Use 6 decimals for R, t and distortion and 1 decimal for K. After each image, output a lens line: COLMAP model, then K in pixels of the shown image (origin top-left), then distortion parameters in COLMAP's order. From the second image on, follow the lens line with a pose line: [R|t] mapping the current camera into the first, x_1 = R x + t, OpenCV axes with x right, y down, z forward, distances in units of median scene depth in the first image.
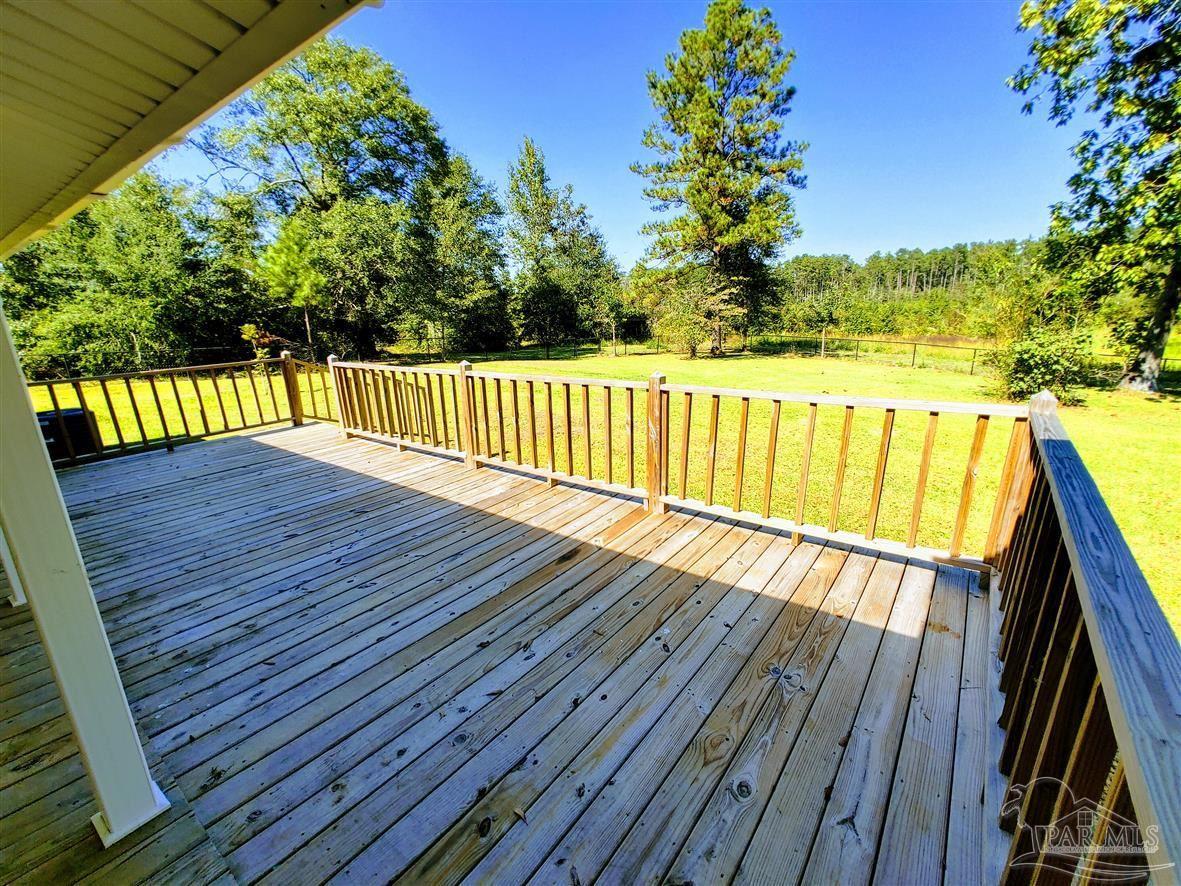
lens RADIAL K [[507.3, 0, 586.8], [0, 507.3, 466.2], [0, 0, 1]] dist [0.004090, 0.000633]
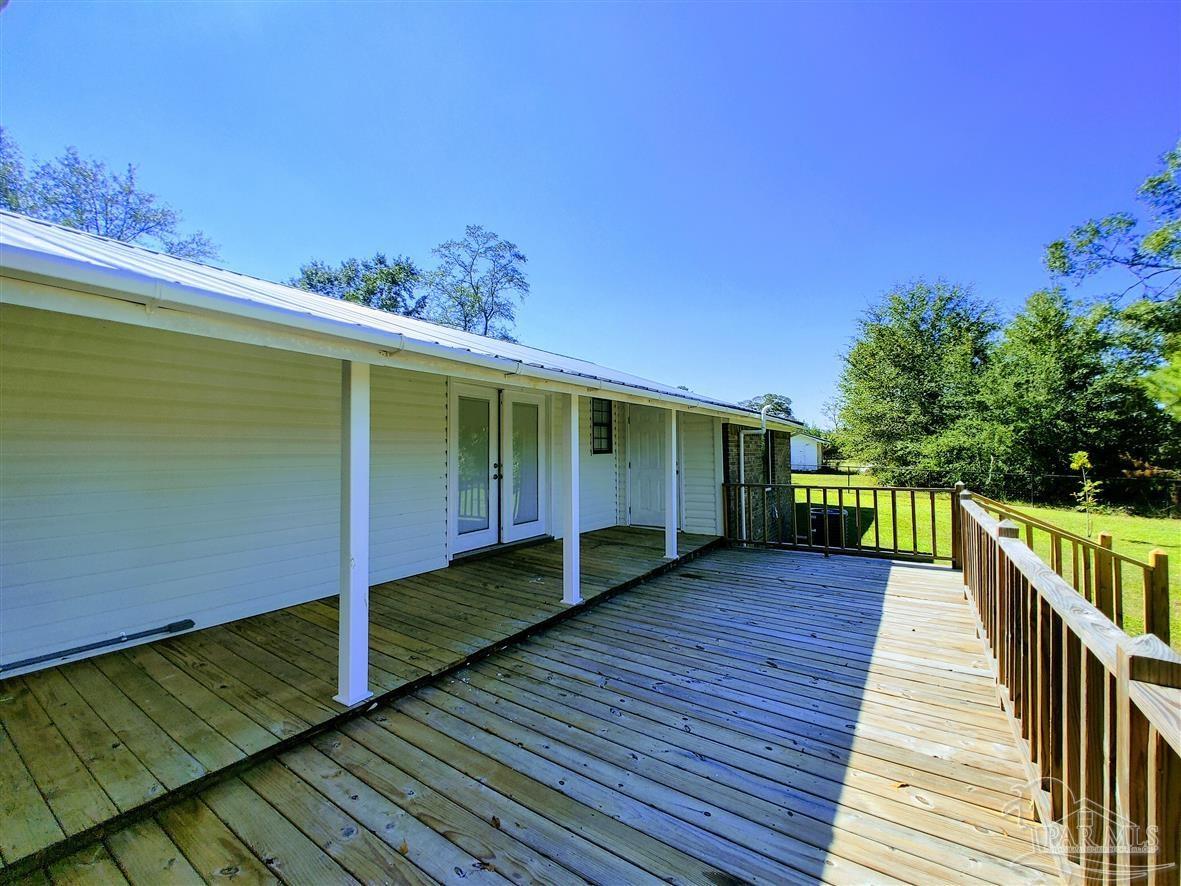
lens RADIAL K [[507.3, 0, 592.4], [0, 507.3, 440.8], [0, 0, 1]] dist [0.004090, 0.000633]
pose [[0.061725, 0.014234, -0.997992, 0.326506], [-0.293559, 0.955930, -0.004523, -0.150315], [0.953946, 0.293249, 0.063183, 0.470185]]
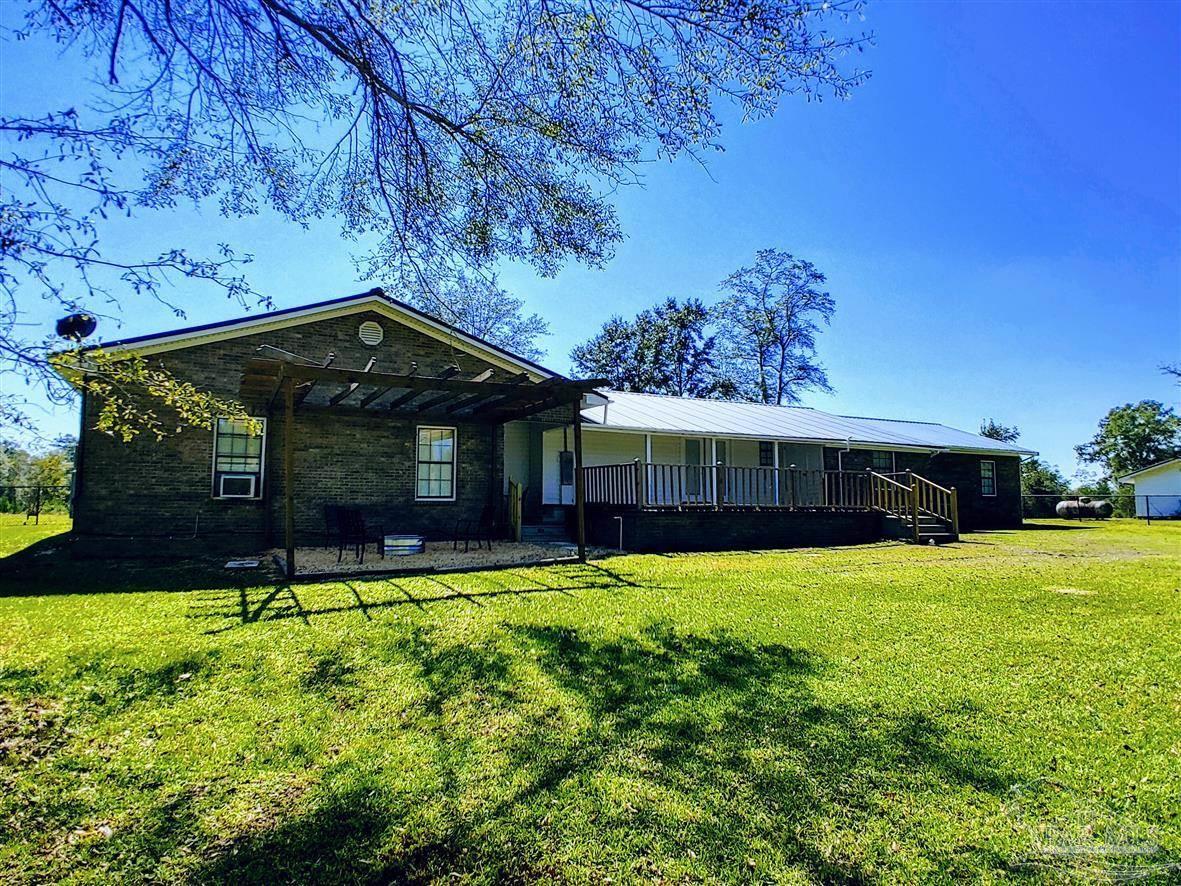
lens RADIAL K [[764.5, 0, 582.2], [0, 764.5, 437.0], [0, 0, 1]] dist [0.002414, 0.001395]
pose [[-0.446219, -0.062860, -0.892713, 3.140070], [-0.255483, 0.964965, 0.059754, -0.259312], [0.857681, 0.254737, -0.446645, 1.587382]]
